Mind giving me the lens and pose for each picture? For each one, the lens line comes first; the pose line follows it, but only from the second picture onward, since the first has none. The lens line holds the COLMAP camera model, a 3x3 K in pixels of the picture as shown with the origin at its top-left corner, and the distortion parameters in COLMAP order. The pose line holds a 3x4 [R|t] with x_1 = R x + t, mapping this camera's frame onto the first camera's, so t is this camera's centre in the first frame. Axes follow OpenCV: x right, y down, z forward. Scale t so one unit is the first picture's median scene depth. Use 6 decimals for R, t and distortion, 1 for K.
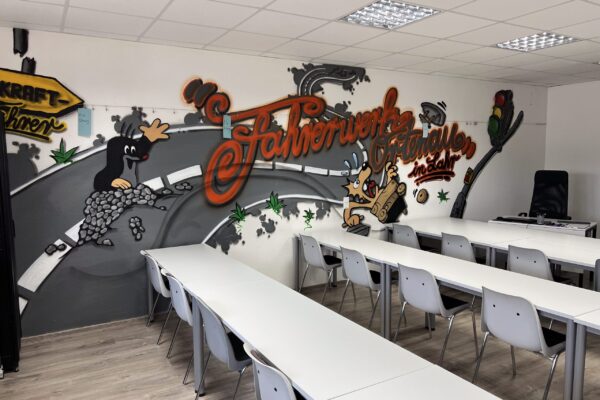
lens RADIAL K [[455.1, 0, 293.8], [0, 455.1, 202.9], [0, 0, 1]] dist [0.035646, -0.008905]
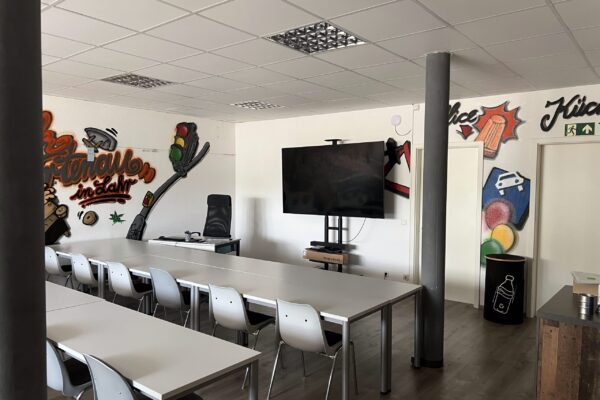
lens RADIAL K [[455.1, 0, 300.4], [0, 455.1, 201.2], [0, 0, 1]] dist [0.035646, -0.008905]
pose [[0.929386, 0.012602, 0.368895, 0.336921], [0.004987, 0.998897, -0.046689, -0.002382], [-0.369076, 0.045232, 0.928298, -0.128898]]
